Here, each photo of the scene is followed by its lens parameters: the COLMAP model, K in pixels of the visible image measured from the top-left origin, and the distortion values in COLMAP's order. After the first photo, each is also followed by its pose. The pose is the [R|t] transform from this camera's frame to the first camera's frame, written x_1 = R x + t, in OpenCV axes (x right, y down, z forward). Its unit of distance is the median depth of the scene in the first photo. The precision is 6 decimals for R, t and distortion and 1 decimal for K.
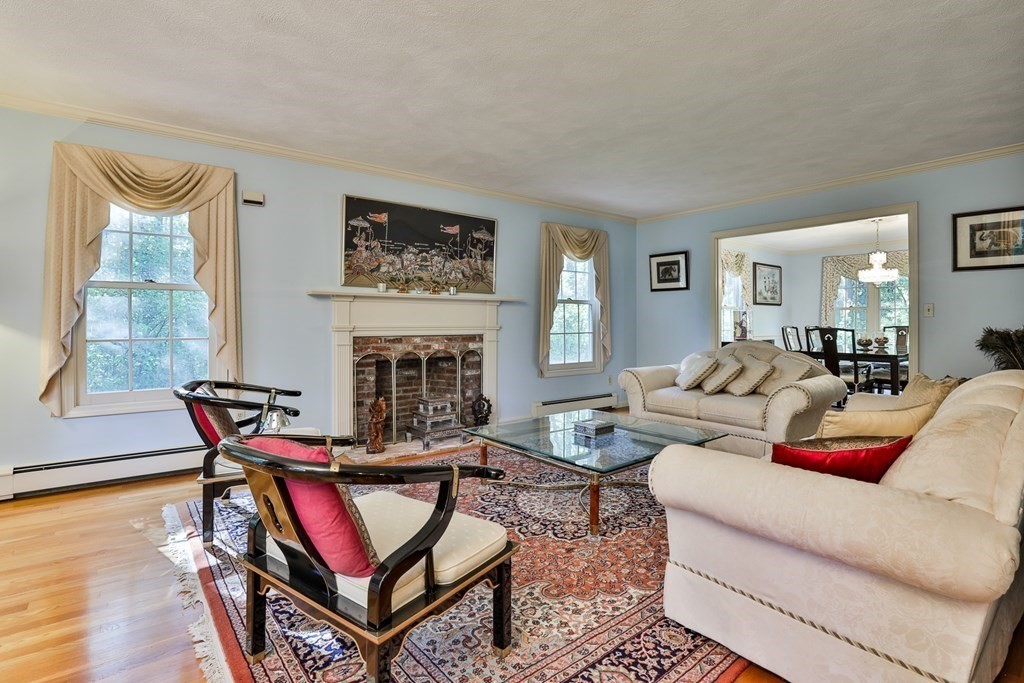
lens RADIAL K [[484.9, 0, 523.5], [0, 484.9, 332.4], [0, 0, 1]] dist [-0.037018, 0.012249]
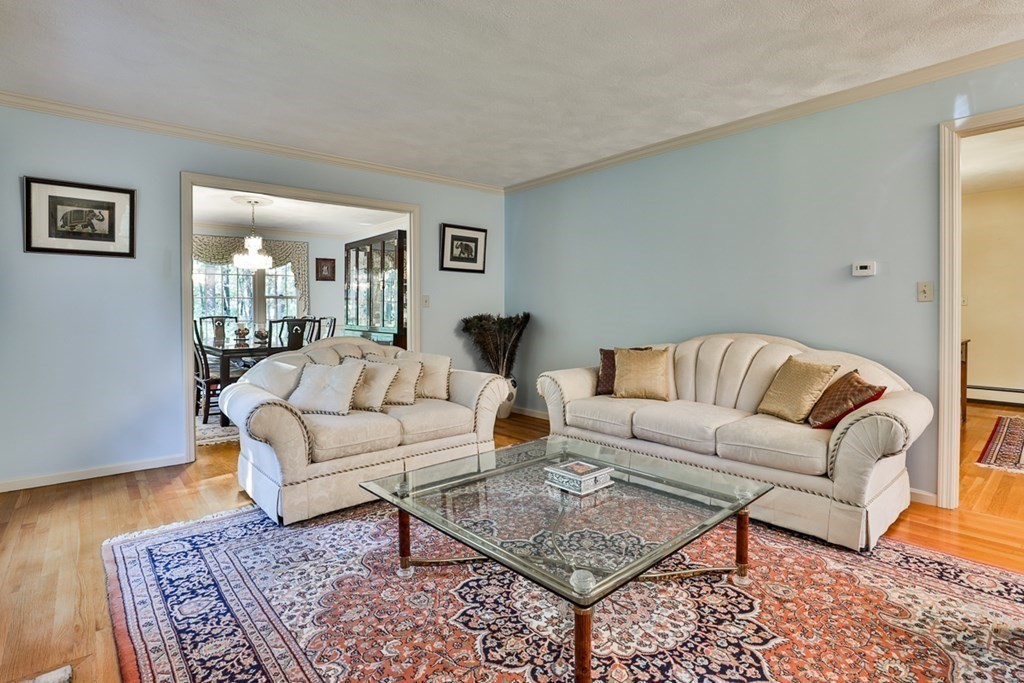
lens RADIAL K [[508.1, 0, 496.2], [0, 508.1, 325.7], [0, 0, 1]] dist [-0.047769, 0.014224]
pose [[-0.030712, -0.036457, 0.998863, -0.632859], [0.020128, 0.999109, 0.037084, -0.044467], [-0.999326, 0.021244, -0.029950, 1.344079]]
